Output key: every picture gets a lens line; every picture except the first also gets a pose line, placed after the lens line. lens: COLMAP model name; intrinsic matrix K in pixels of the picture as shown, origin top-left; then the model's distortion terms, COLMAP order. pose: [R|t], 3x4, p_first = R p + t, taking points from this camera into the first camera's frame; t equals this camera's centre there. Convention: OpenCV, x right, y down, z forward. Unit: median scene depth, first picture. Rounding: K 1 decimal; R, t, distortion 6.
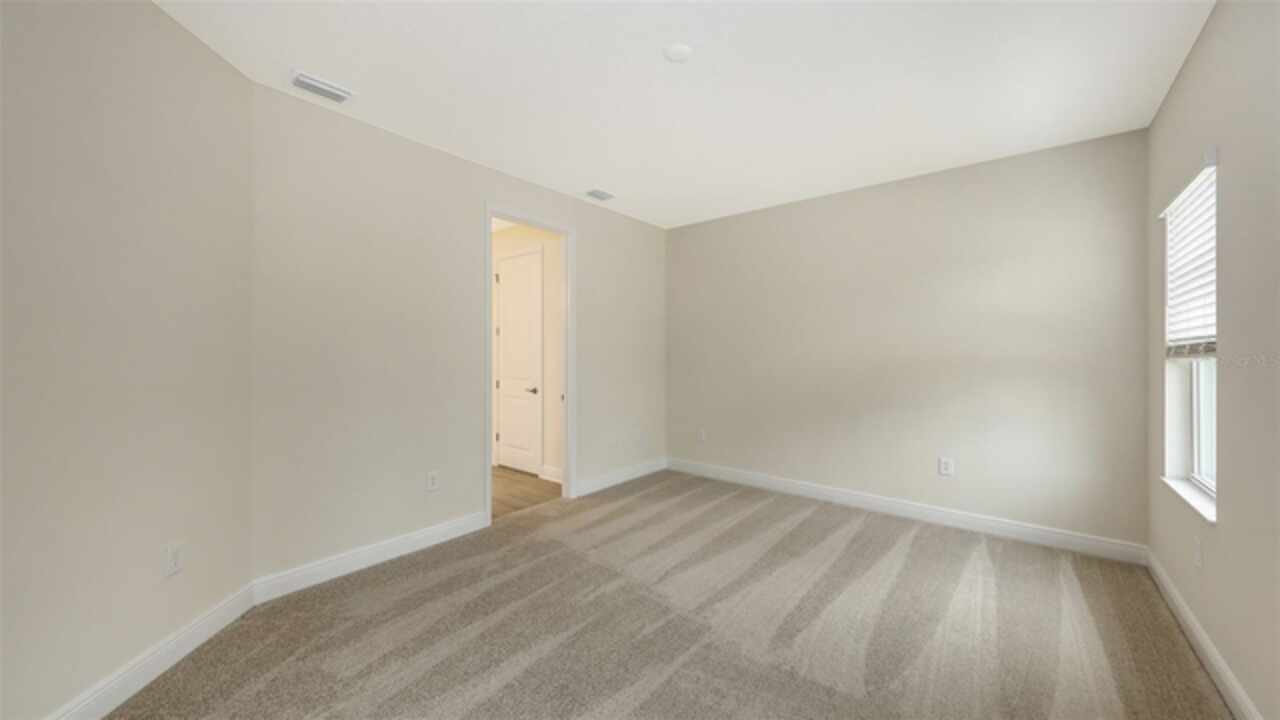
lens RADIAL K [[461.8, 0, 640.0], [0, 461.8, 355.1], [0, 0, 1]] dist [0.000315, -0.000083]
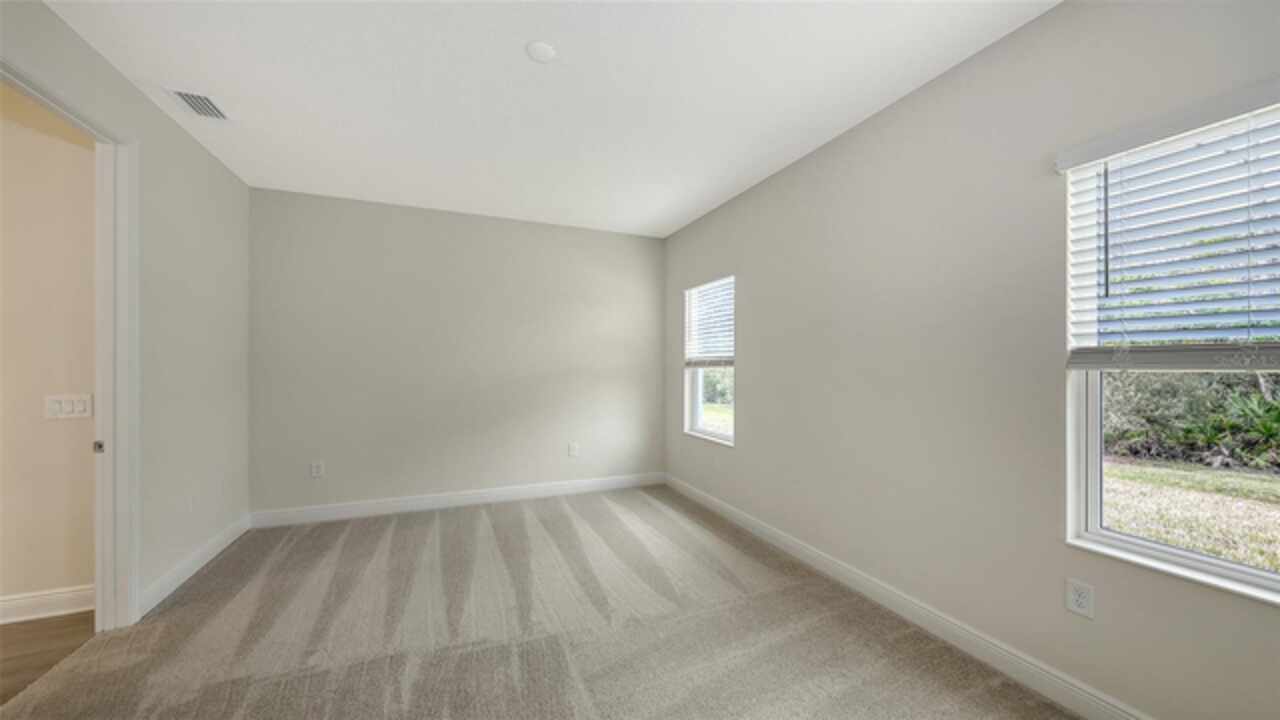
lens RADIAL K [[451.4, 0, 638.0], [0, 451.4, 365.3], [0, 0, 1]] dist [-0.000467, -0.000167]
pose [[0.453569, 0.000140, 0.891221, -0.472613], [0.000473, 1.000000, -0.000397, -0.000418], [-0.891221, 0.000602, 0.453569, 0.284216]]
